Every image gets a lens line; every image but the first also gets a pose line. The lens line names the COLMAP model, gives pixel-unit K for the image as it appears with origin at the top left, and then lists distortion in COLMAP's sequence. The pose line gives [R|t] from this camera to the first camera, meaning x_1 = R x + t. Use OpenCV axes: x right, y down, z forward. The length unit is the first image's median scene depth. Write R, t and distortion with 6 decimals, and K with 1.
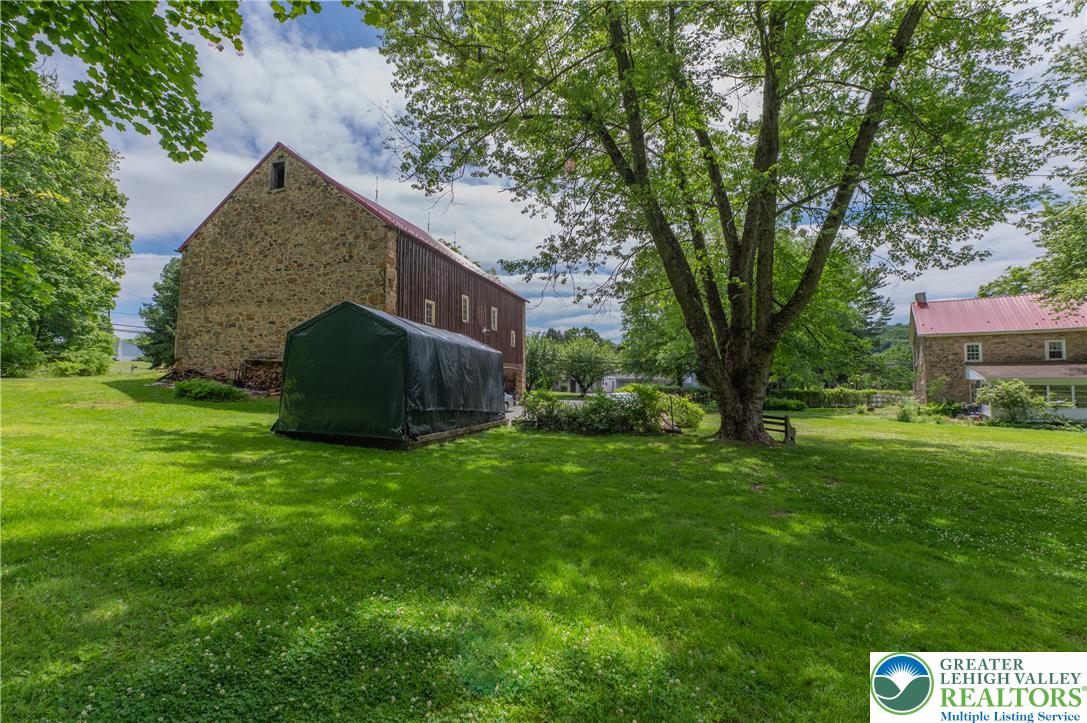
lens RADIAL K [[431.5, 0, 543.5], [0, 431.5, 361.5], [0, 0, 1]] dist [-0.011380, -0.000115]
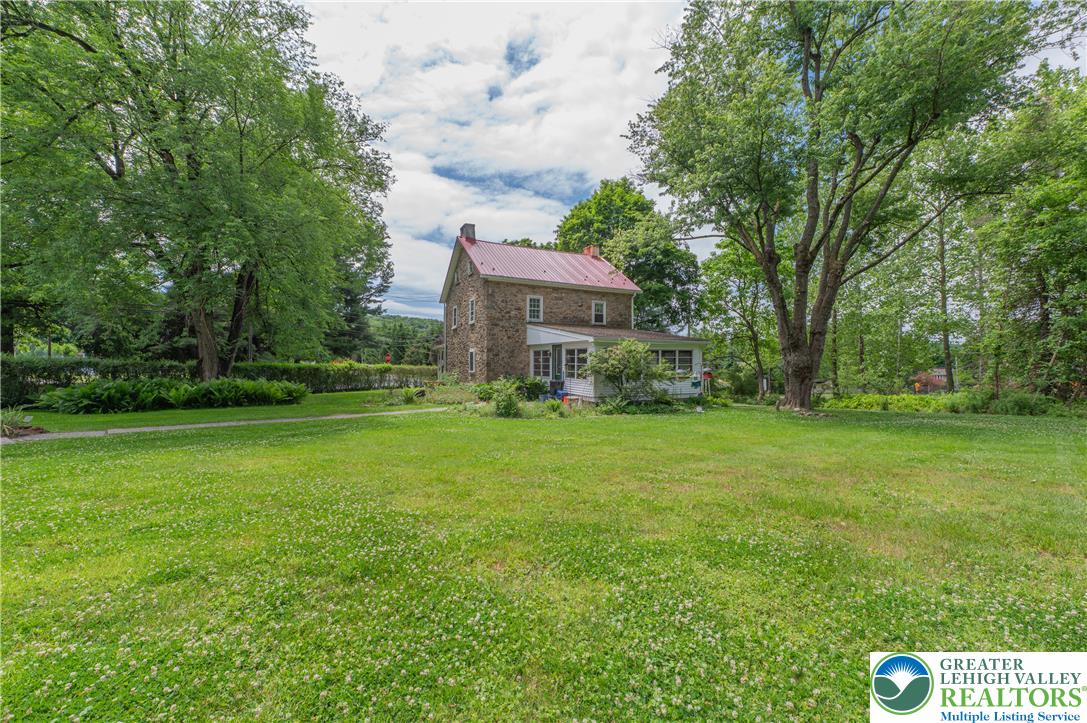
lens RADIAL K [[431.5, 0, 543.5], [0, 431.5, 361.5], [0, 0, 1]] dist [-0.011380, -0.000115]
pose [[0.449277, 0.007313, 0.893363, 0.354342], [-0.046131, 0.998822, 0.015023, 0.057479], [-0.892201, -0.047961, 0.449085, 0.648959]]
